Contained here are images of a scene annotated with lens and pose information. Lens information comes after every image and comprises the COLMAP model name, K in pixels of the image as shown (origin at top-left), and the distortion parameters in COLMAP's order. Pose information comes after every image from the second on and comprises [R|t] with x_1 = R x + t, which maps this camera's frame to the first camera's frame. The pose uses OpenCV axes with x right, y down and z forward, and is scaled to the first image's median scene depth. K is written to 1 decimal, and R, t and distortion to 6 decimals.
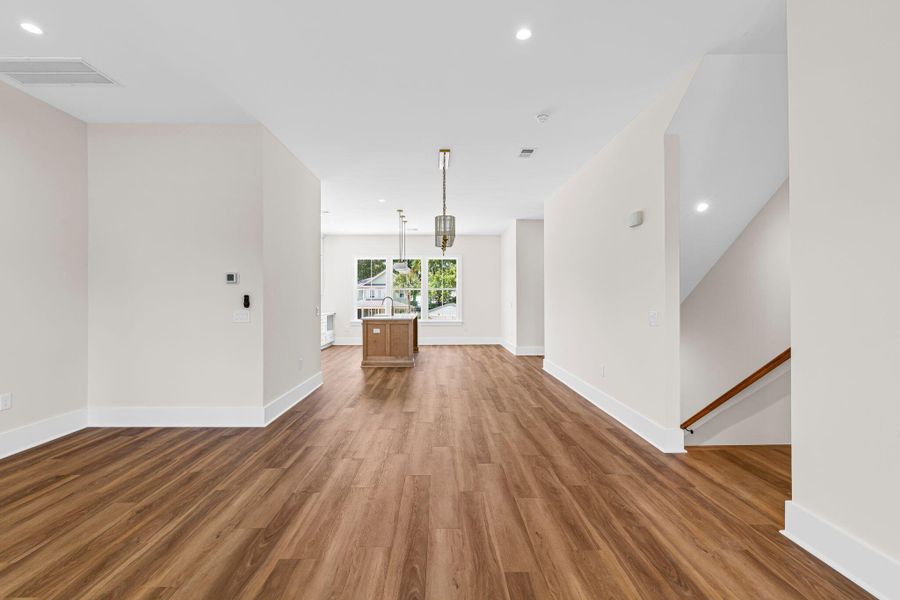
lens RADIAL K [[392.9, 0, 450.0], [0, 392.9, 300.0], [0, 0, 1]] dist [-0.001231, -0.000156]
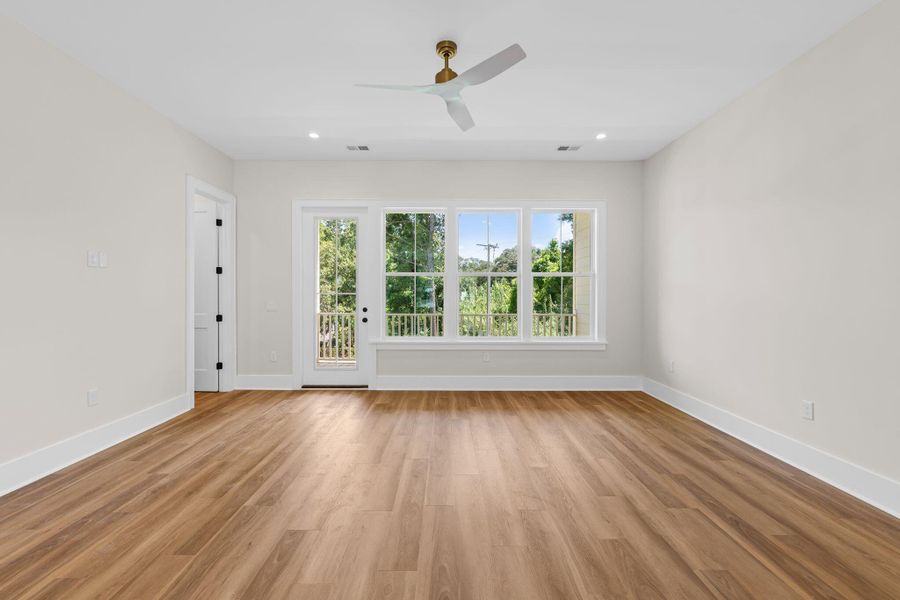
lens RADIAL K [[385.4, 0, 448.5], [0, 385.4, 300.4], [0, 0, 1]] dist [-0.001199, -0.000185]
pose [[-0.999869, -0.002216, 0.016025, -0.395424], [-0.001938, 0.999848, 0.017343, -0.000021], [-0.016061, 0.017310, -0.999721, 1.439046]]
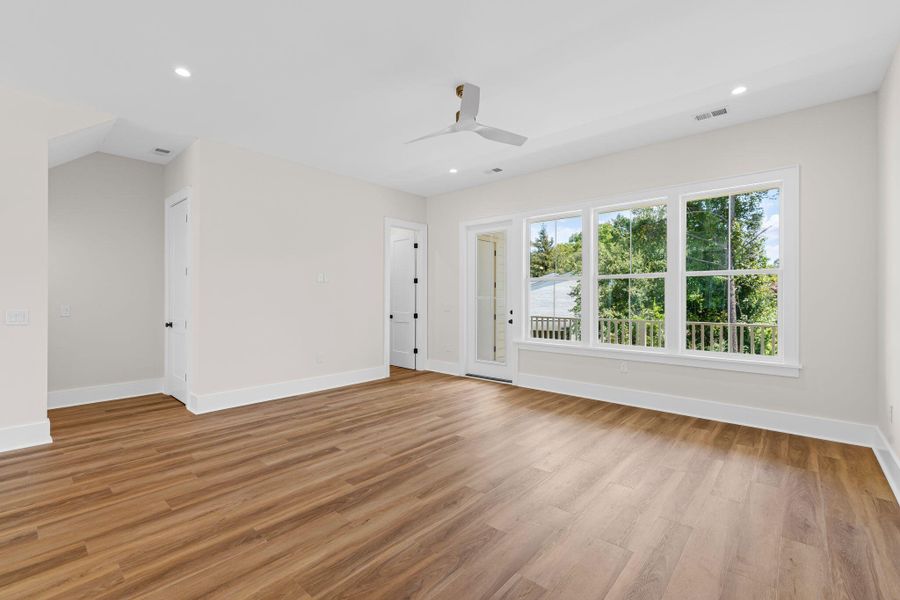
lens RADIAL K [[392.9, 0, 450.0], [0, 392.9, 300.0], [0, 0, 1]] dist [-0.001231, -0.000156]
pose [[-0.738314, -0.004210, 0.674444, -1.215345], [0.000060, 0.999980, 0.006307, 0.000453], [-0.674457, 0.004697, -0.738299, 1.347642]]
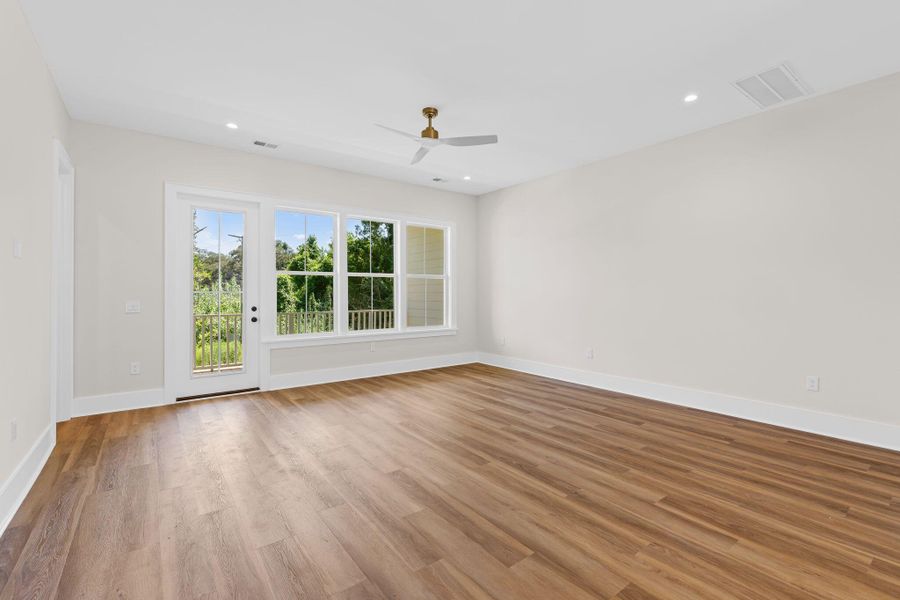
lens RADIAL K [[394.4, 0, 453.7], [0, 394.4, 297.1], [0, 0, 1]] dist [-0.001124, -0.000060]
pose [[-0.810913, 0.006175, -0.585134, 0.437980], [-0.001303, 0.999923, 0.012358, -0.000829], [0.585165, 0.010784, -0.810842, 1.626054]]
